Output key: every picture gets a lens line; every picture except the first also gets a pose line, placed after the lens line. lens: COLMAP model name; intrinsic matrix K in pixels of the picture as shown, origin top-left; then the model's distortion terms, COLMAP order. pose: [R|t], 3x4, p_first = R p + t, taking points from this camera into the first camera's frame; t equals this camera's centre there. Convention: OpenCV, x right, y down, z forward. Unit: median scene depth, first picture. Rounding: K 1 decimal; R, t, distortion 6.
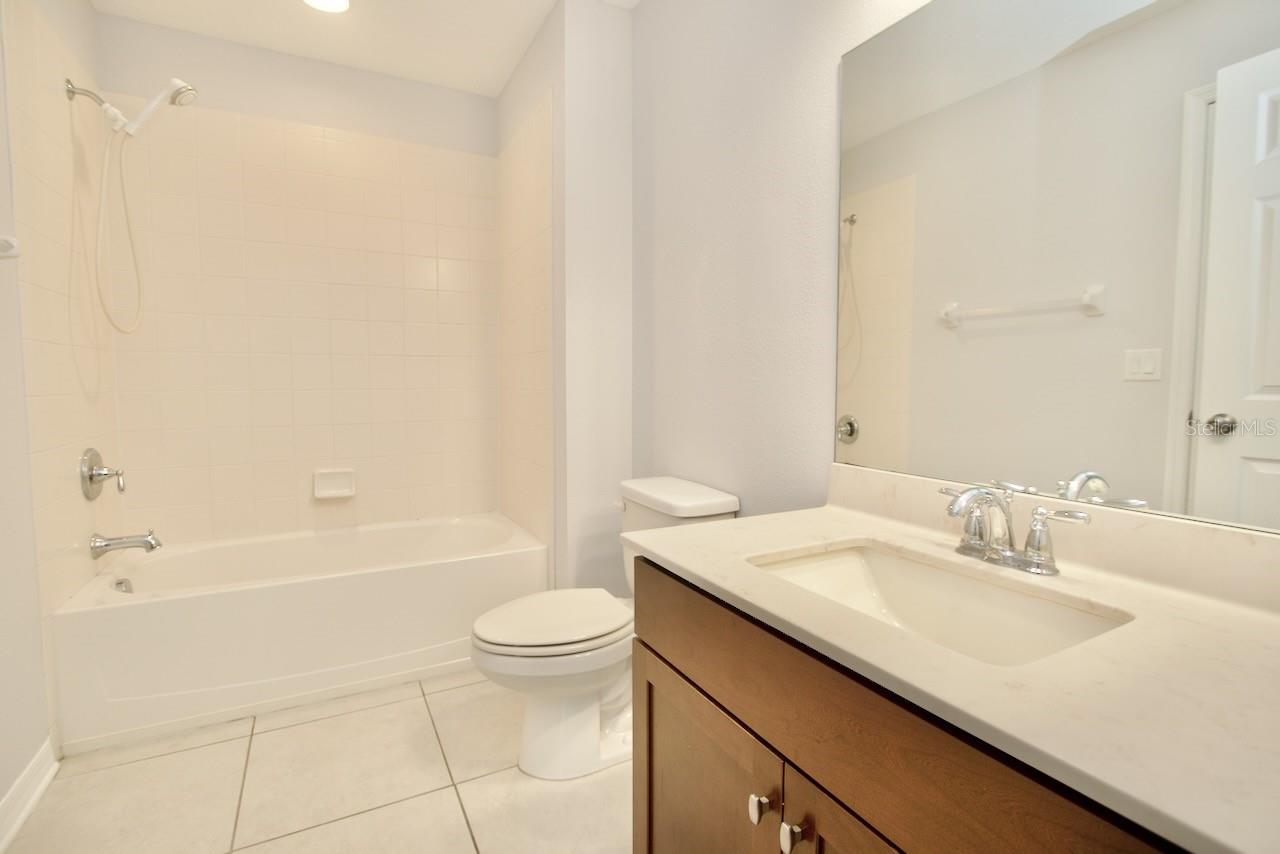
lens RADIAL K [[590.8, 0, 632.4], [0, 590.8, 420.7], [0, 0, 1]] dist [-0.018151, 0.001944]
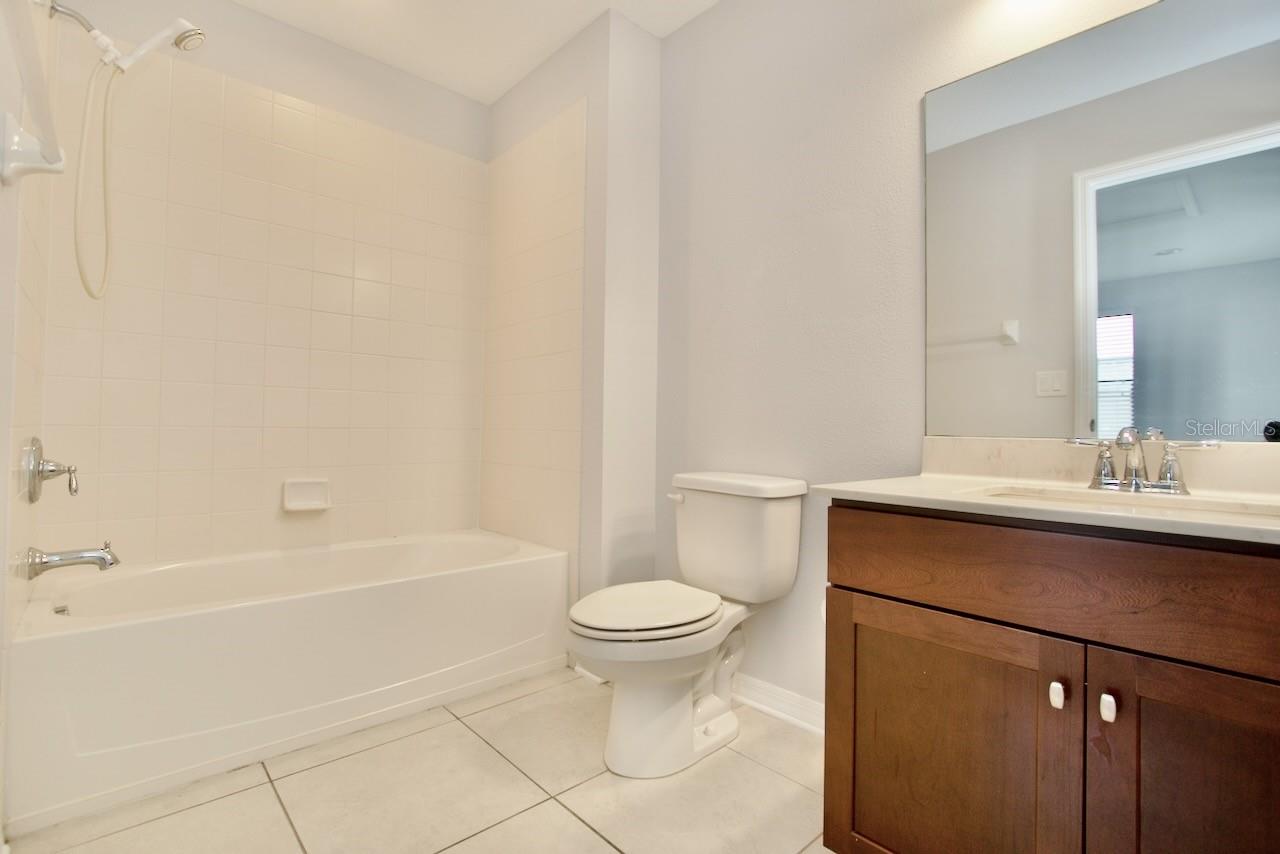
lens RADIAL K [[590.7, 0, 631.5], [0, 590.7, 418.8], [0, 0, 1]] dist [-0.022157, 0.004314]
pose [[0.968557, 0.017191, 0.248198, -0.338701], [0.003938, 0.996425, -0.084385, 0.091088], [-0.248761, 0.082709, 0.965027, 0.035878]]
